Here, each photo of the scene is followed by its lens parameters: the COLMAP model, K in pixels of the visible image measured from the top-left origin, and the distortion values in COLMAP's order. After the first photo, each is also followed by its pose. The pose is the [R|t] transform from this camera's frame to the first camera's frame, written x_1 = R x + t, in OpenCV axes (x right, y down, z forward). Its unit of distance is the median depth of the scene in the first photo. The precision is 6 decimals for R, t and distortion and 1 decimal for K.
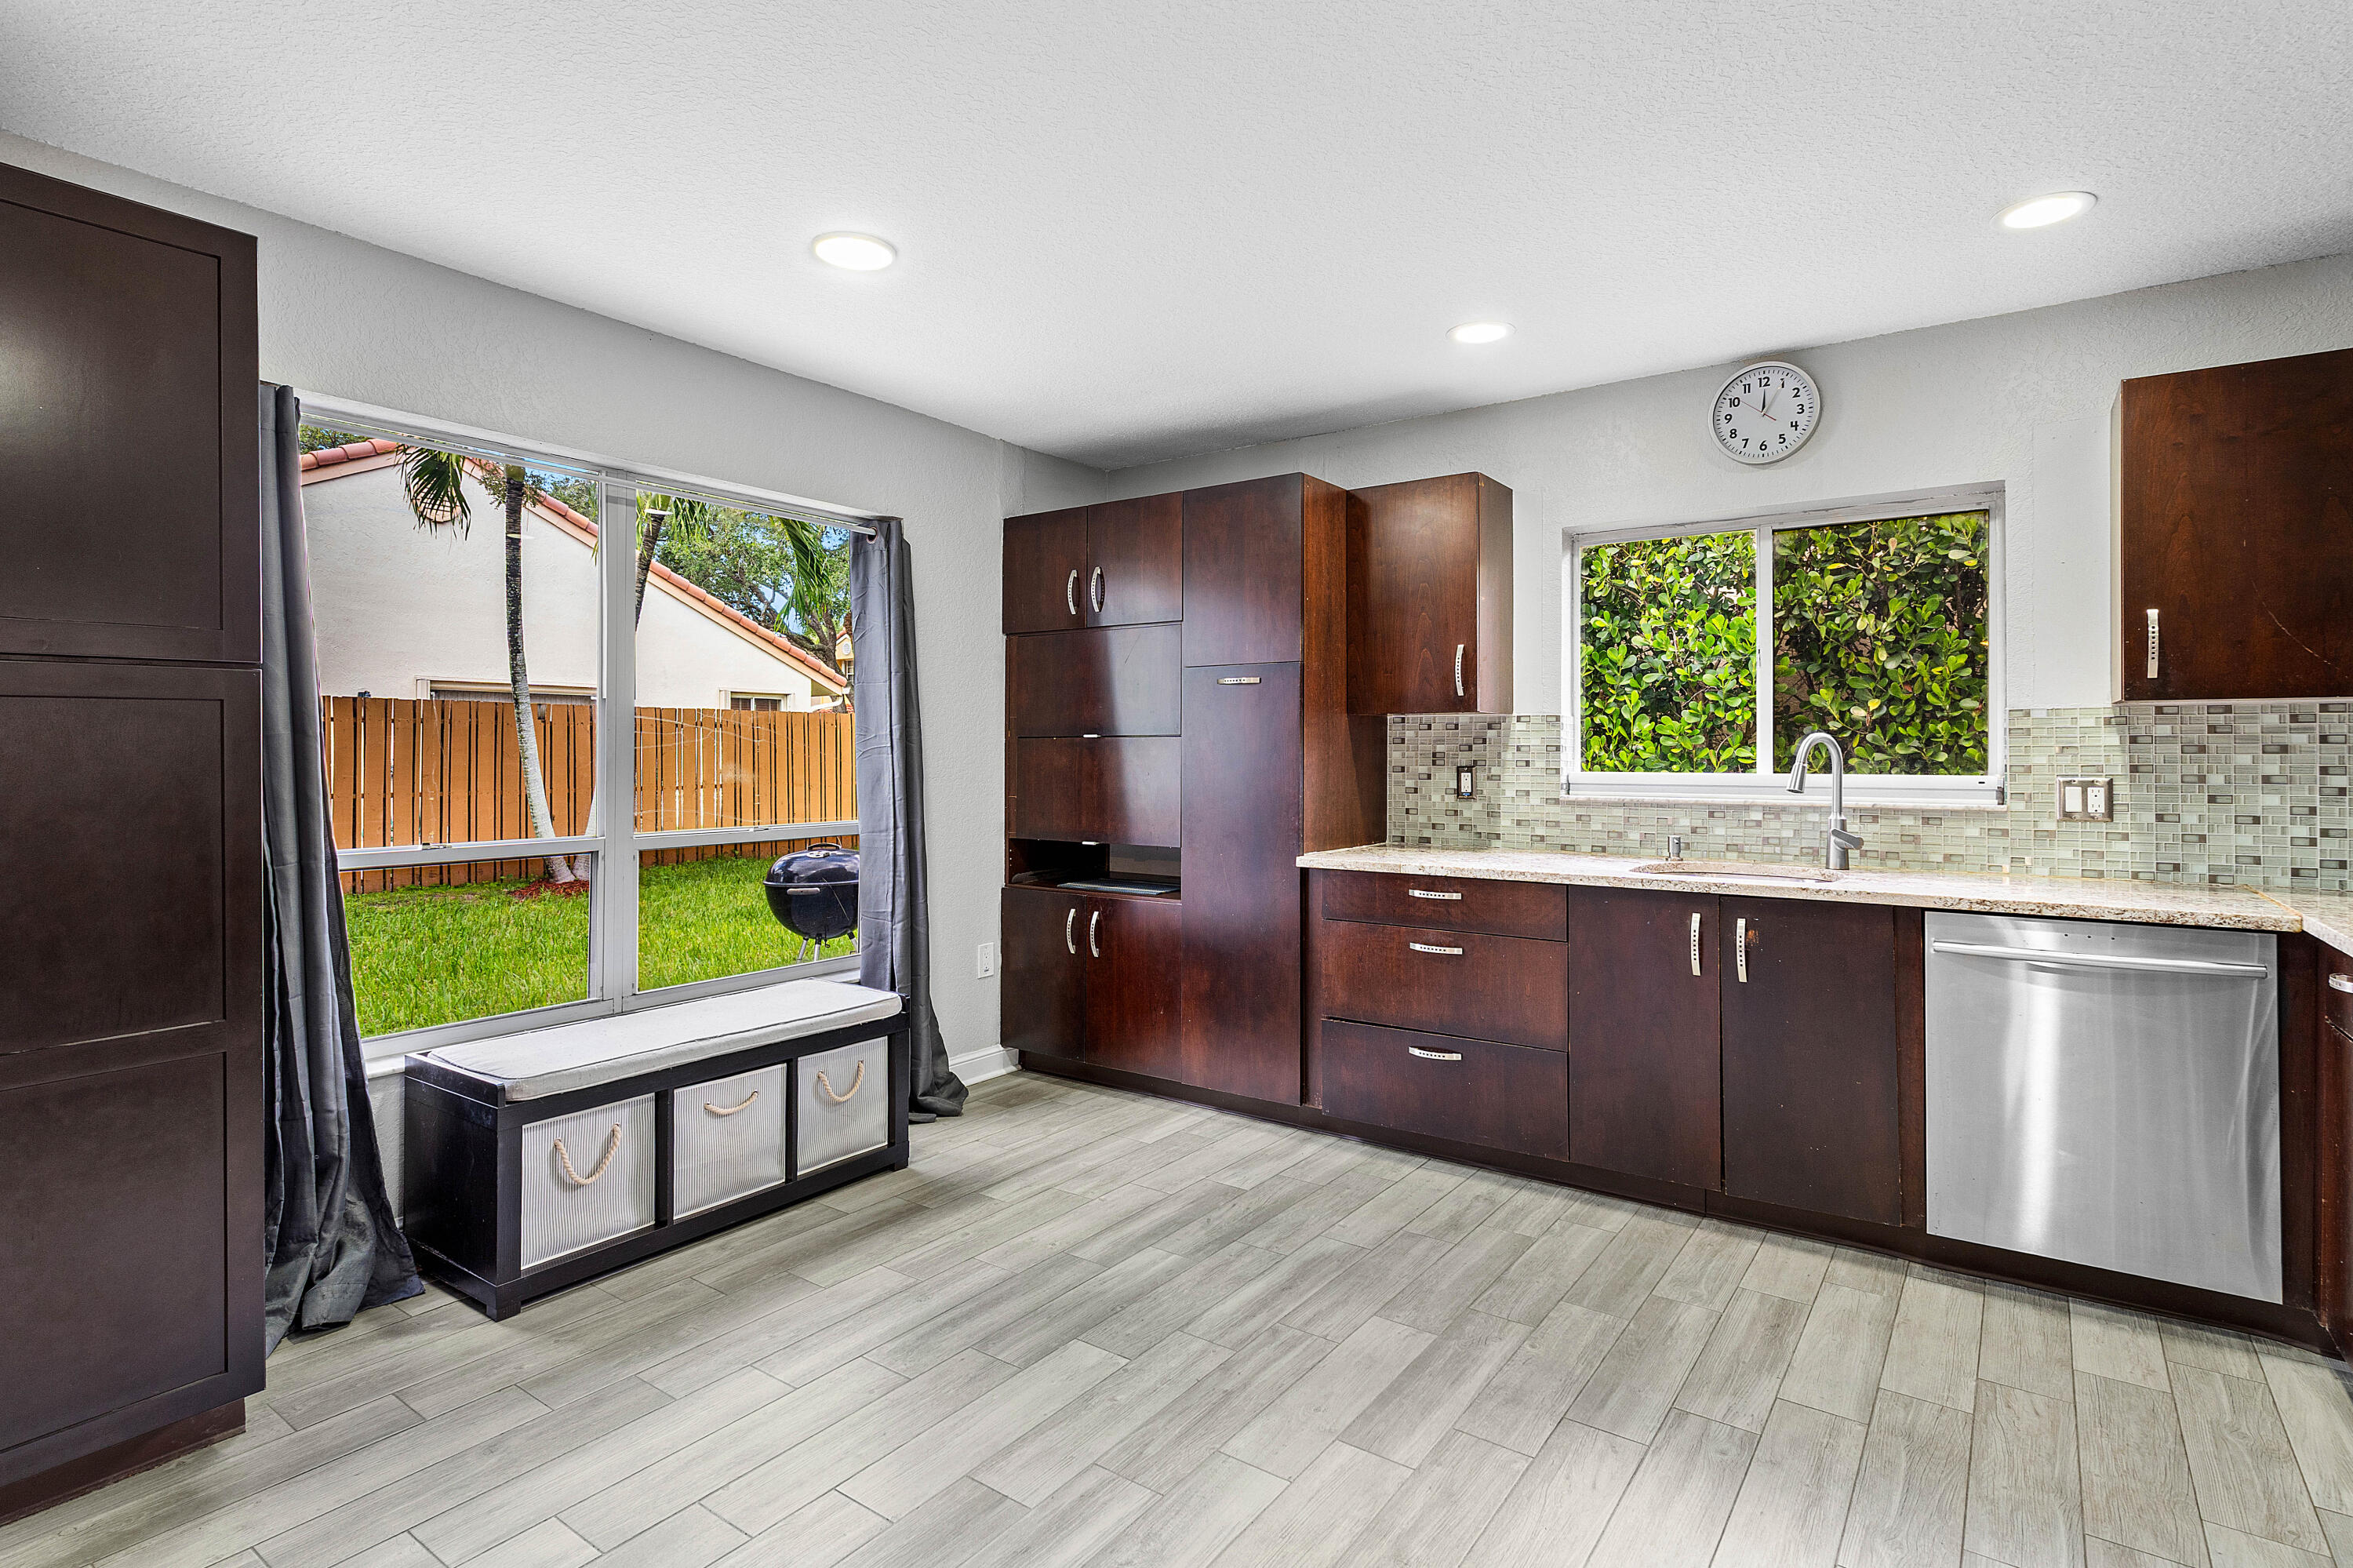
lens RADIAL K [[1157.2, 0, 1277.9], [0, 1157.2, 746.2], [0, 0, 1]] dist [0.002951, 0.000475]
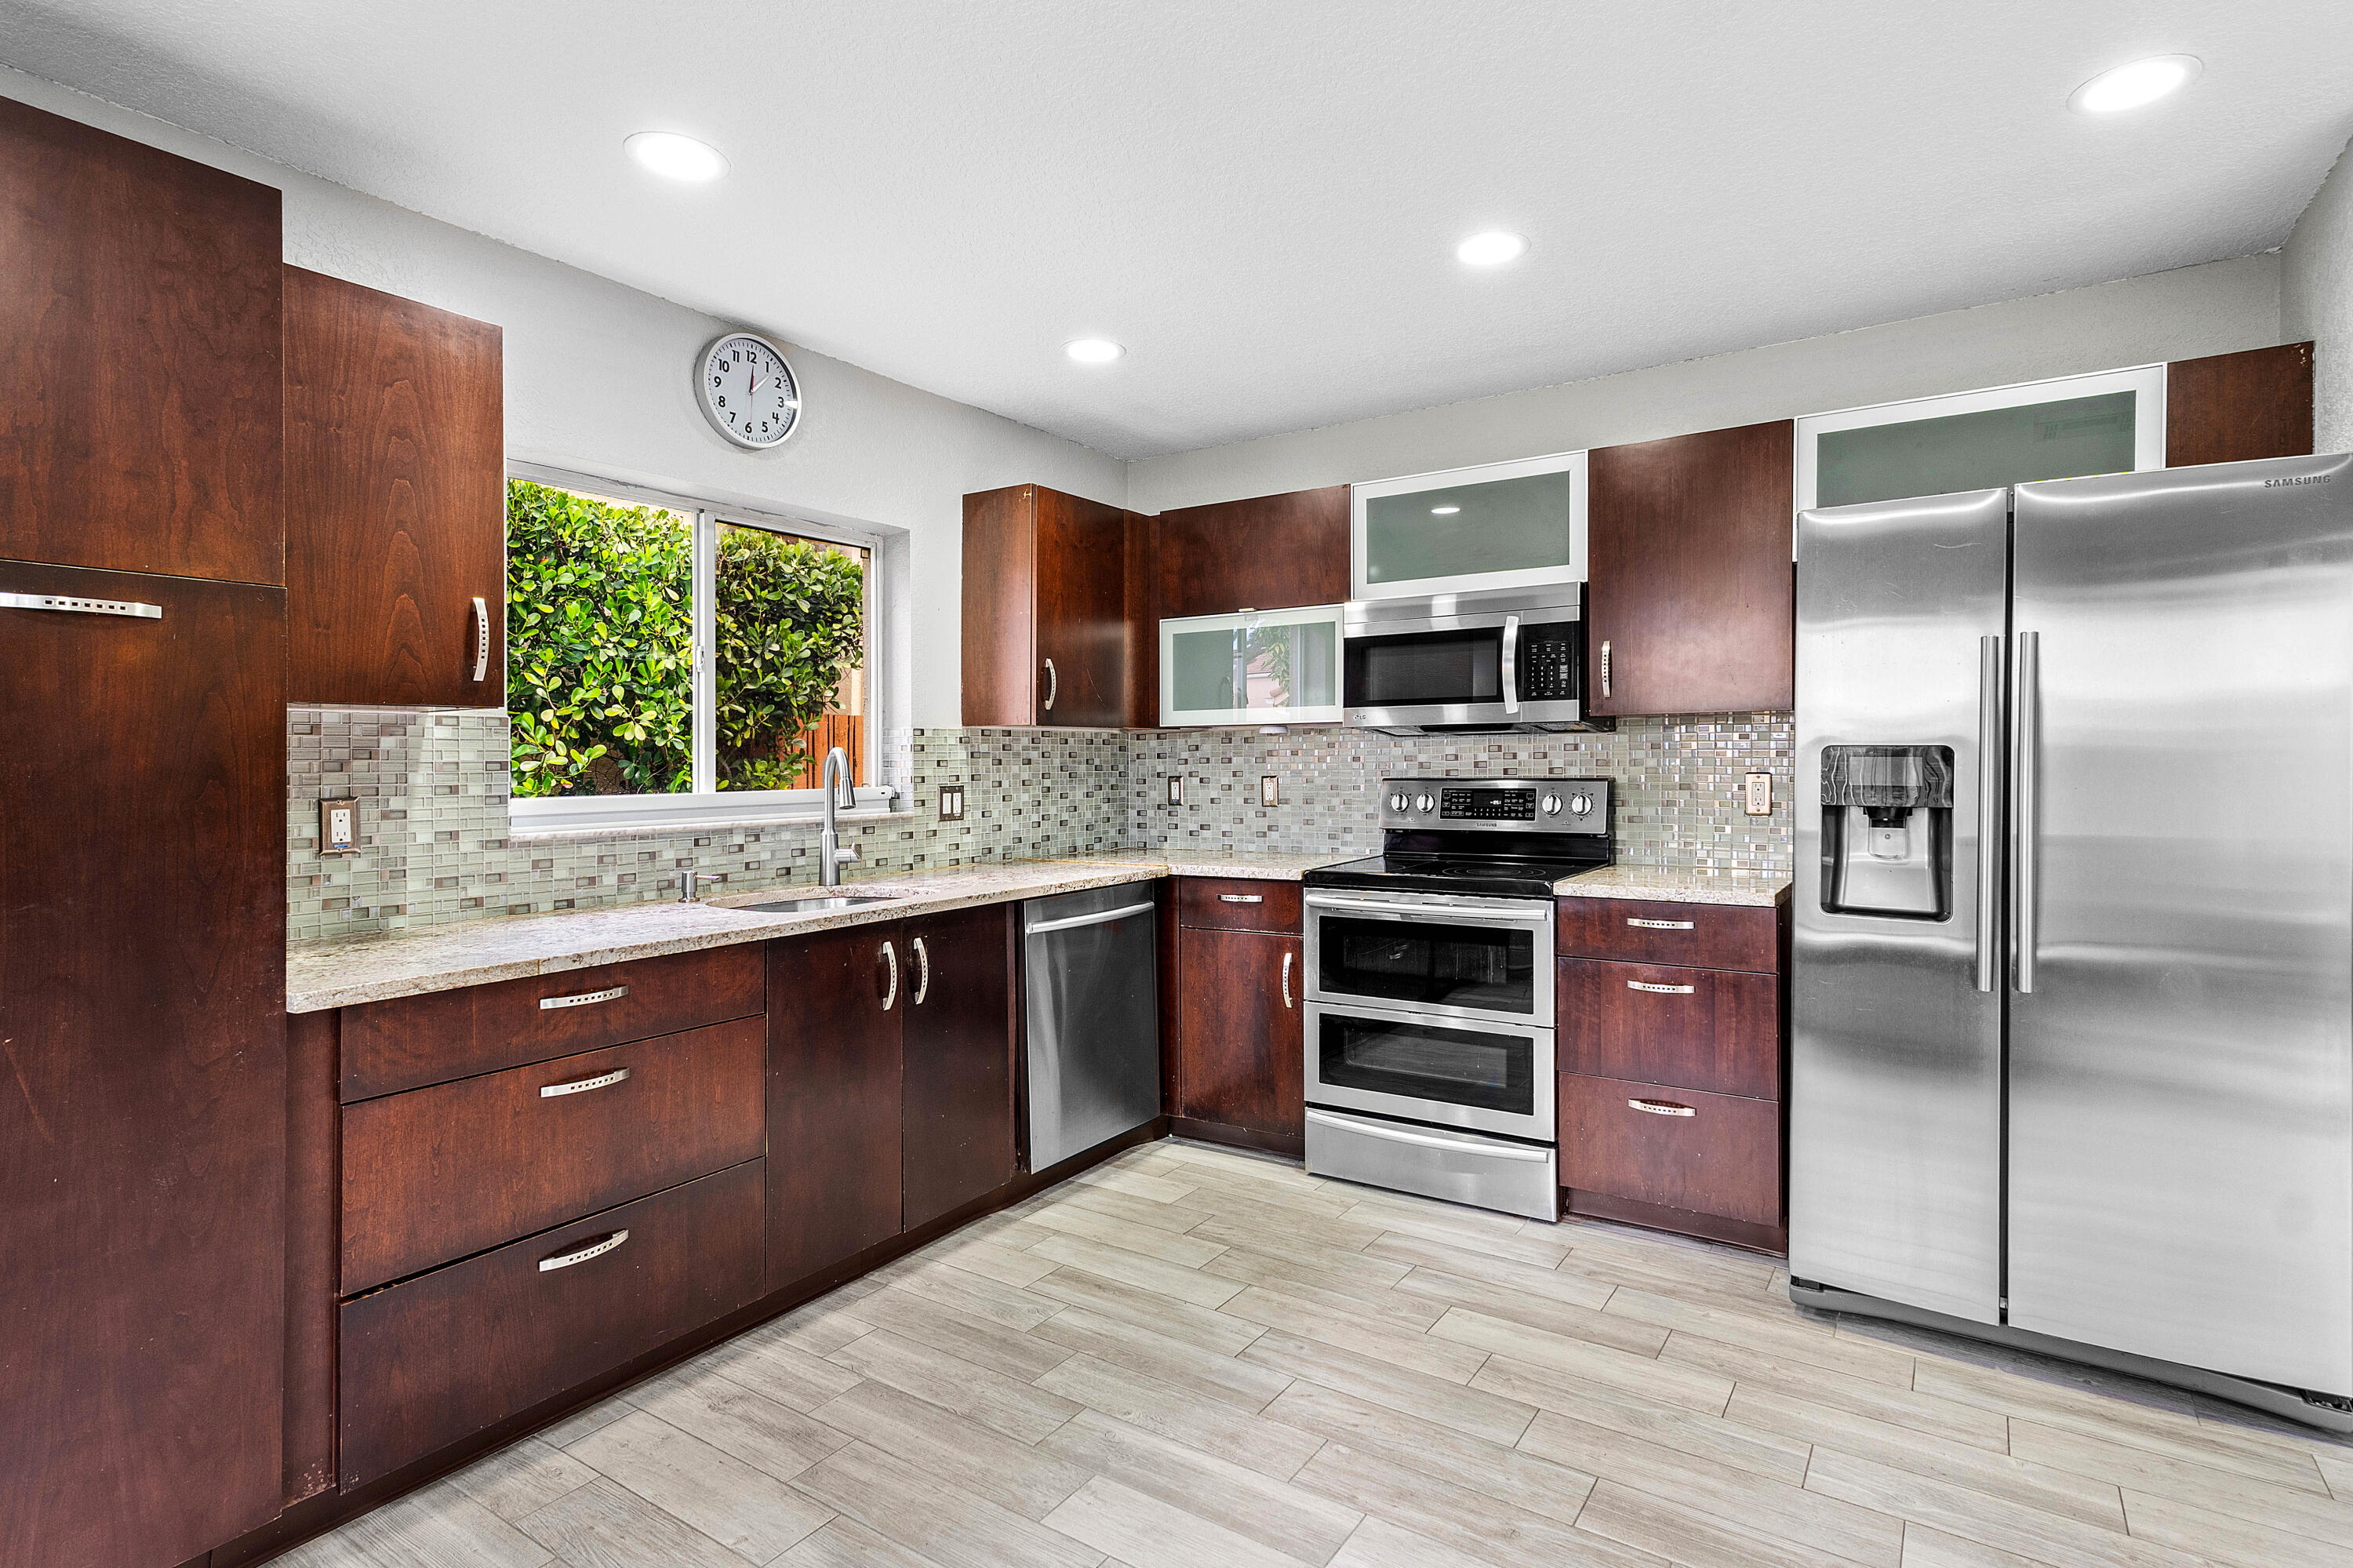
lens RADIAL K [[1157.2, 0, 1187.5], [0, 1157.2, 769.0], [0, 0, 1]] dist [0.002951, 0.000475]
pose [[0.011112, -0.008783, 0.999900, -0.529953], [0.006259, 0.999942, 0.008714, 0.000347], [-0.999919, 0.006161, 0.011167, 0.719650]]
